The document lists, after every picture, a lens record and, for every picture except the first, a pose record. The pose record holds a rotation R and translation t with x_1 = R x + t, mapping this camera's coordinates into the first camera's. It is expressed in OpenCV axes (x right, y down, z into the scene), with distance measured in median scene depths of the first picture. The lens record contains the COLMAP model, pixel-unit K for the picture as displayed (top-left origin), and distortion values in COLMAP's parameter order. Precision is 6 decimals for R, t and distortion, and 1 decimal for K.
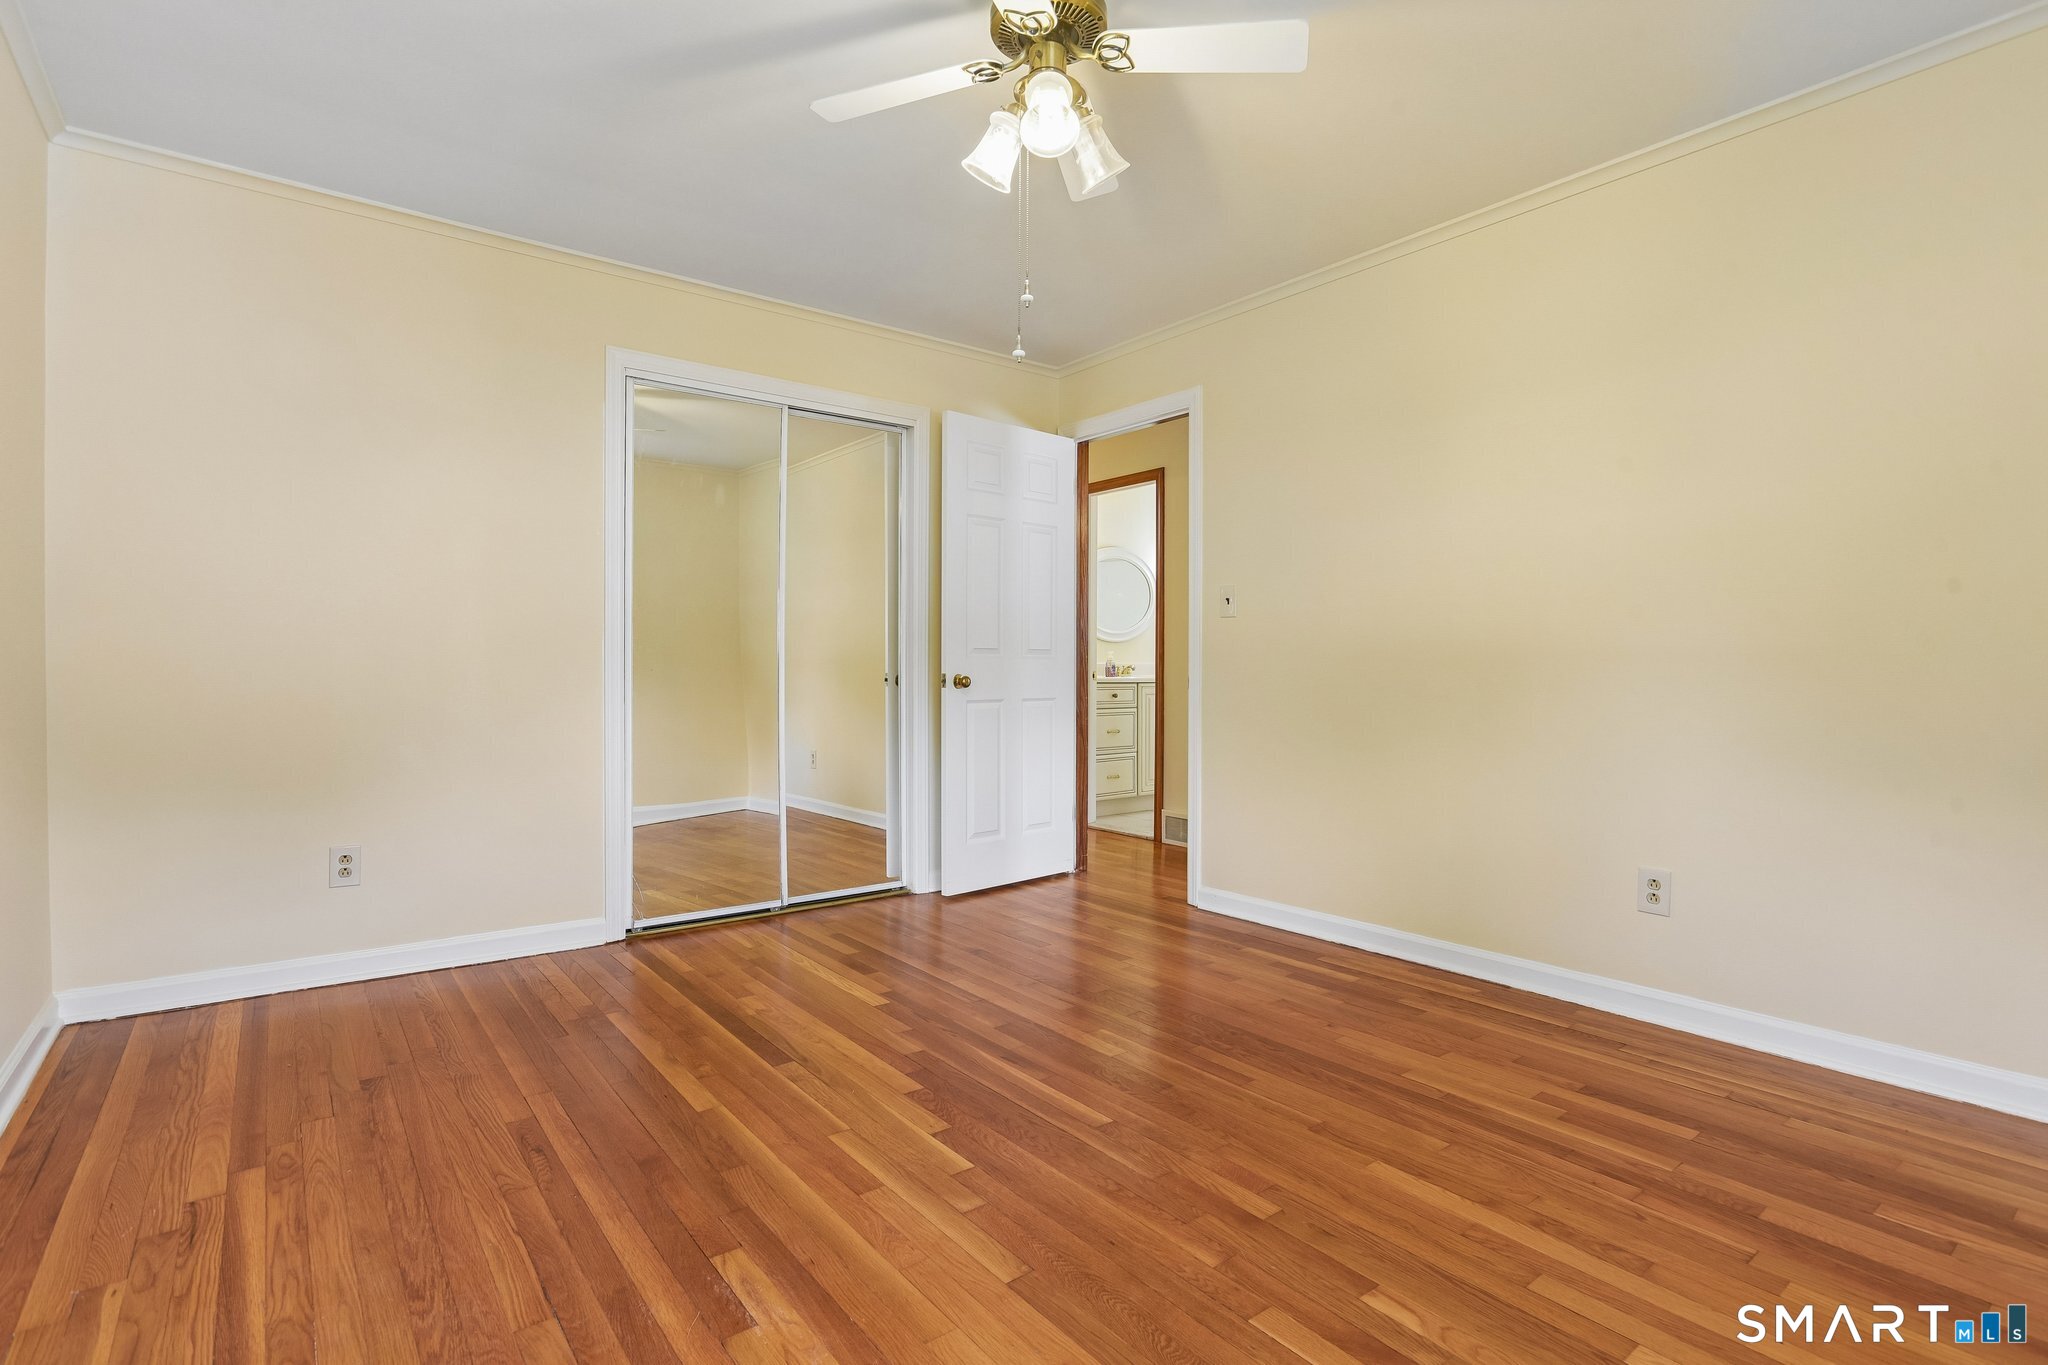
lens RADIAL K [[992.3, 0, 1021.1], [0, 992.3, 679.3], [0, 0, 1]] dist [0.000980, -0.008326]
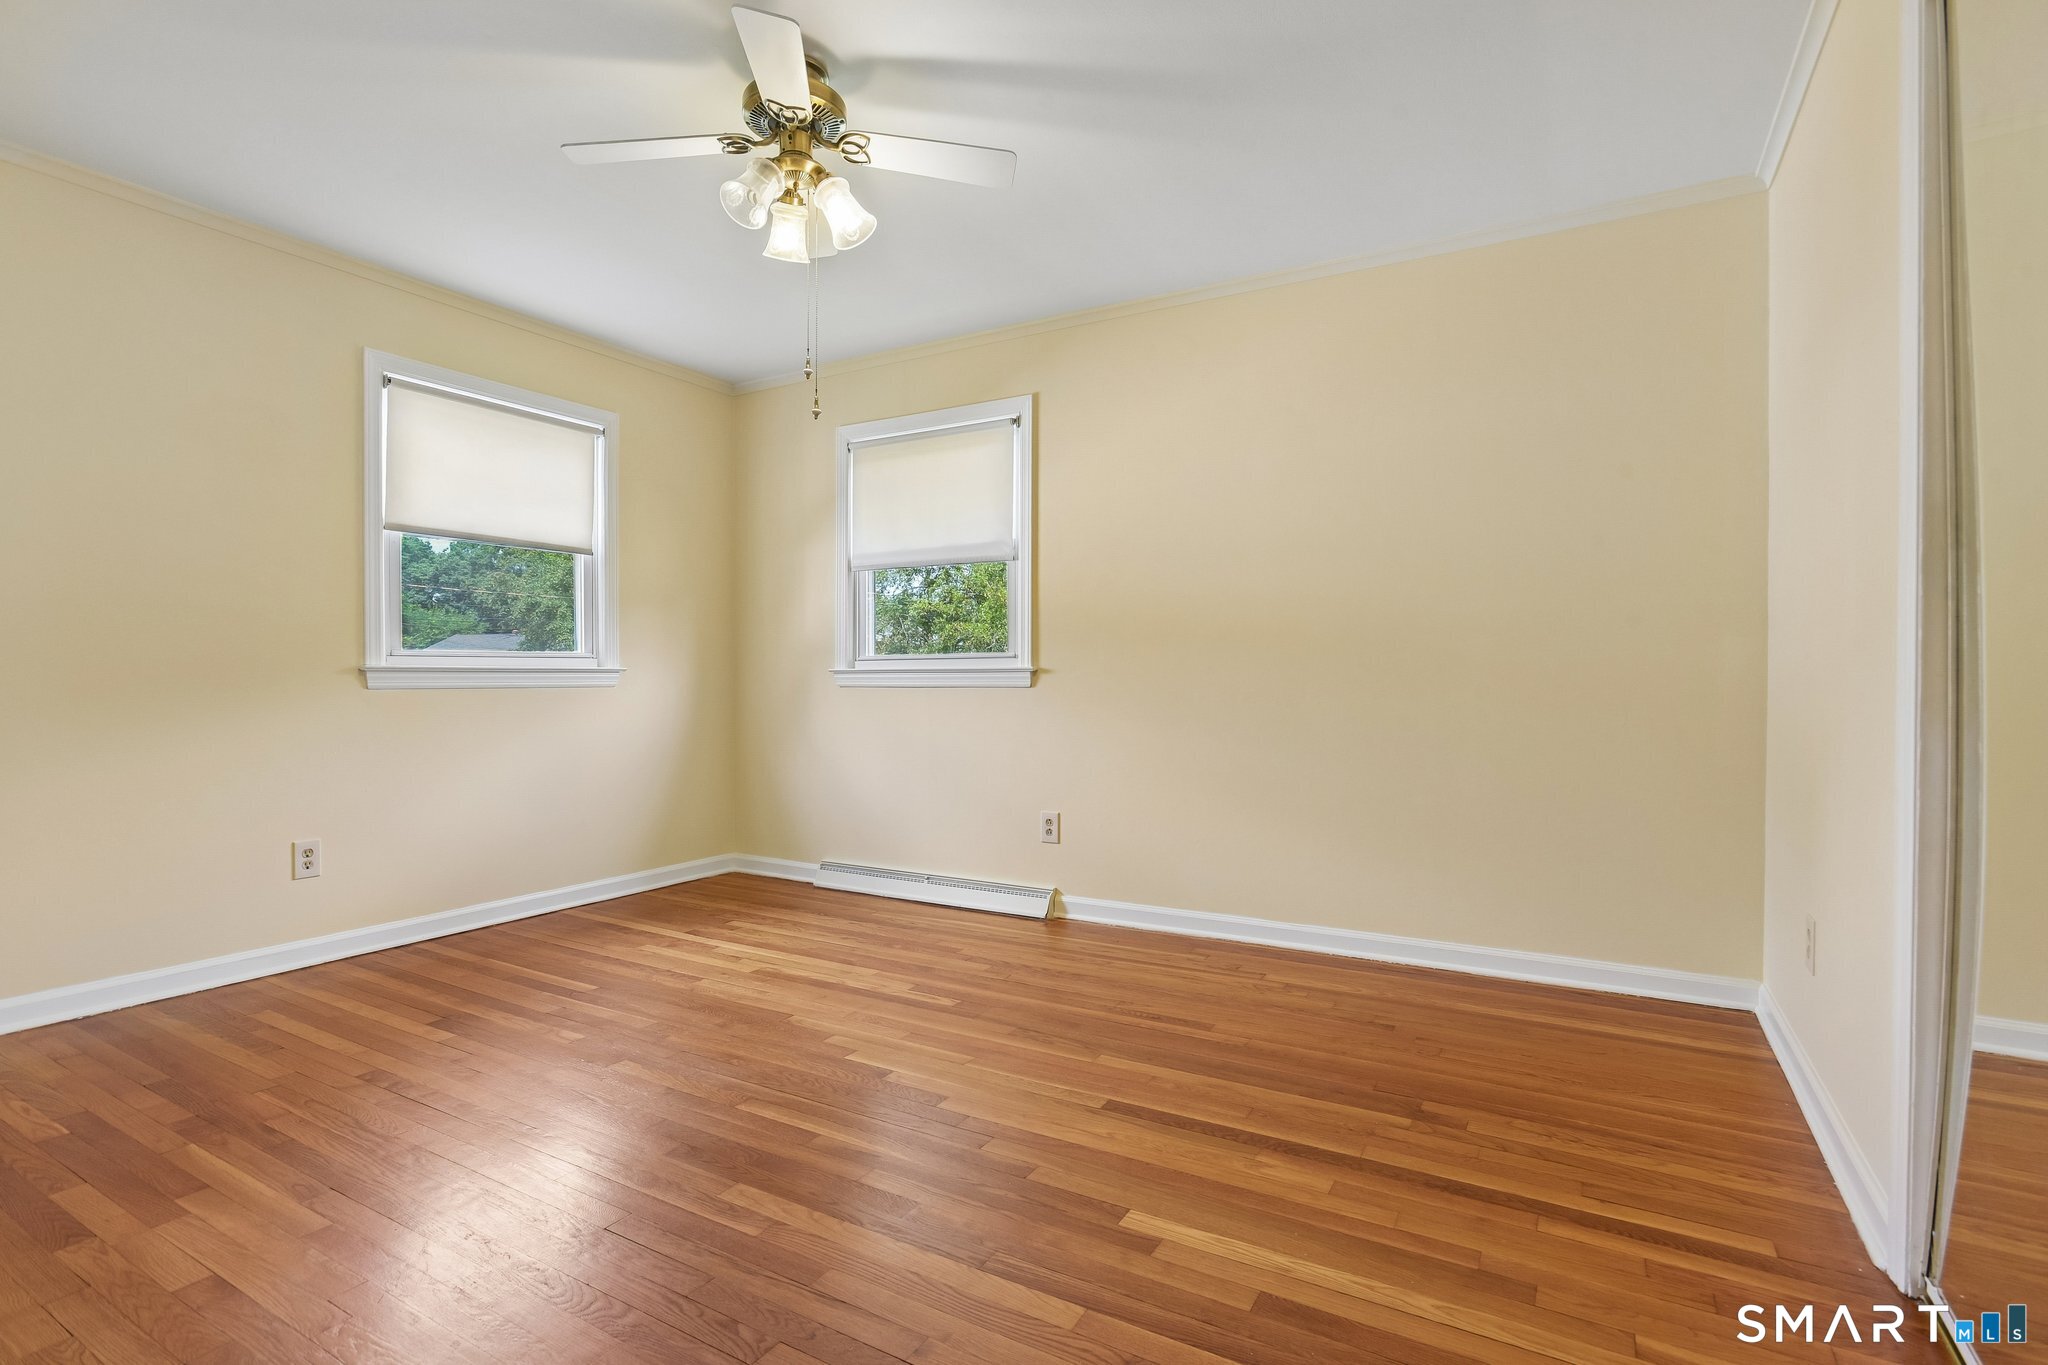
lens RADIAL K [[992.3, 0, 1018.6], [0, 992.3, 676.3], [0, 0, 1]] dist [0.000980, -0.008326]
pose [[-0.928401, -0.004995, -0.371546, 0.210145], [-0.008022, 0.999946, 0.006601, -0.017302], [0.371493, 0.009108, -0.928391, 2.124896]]
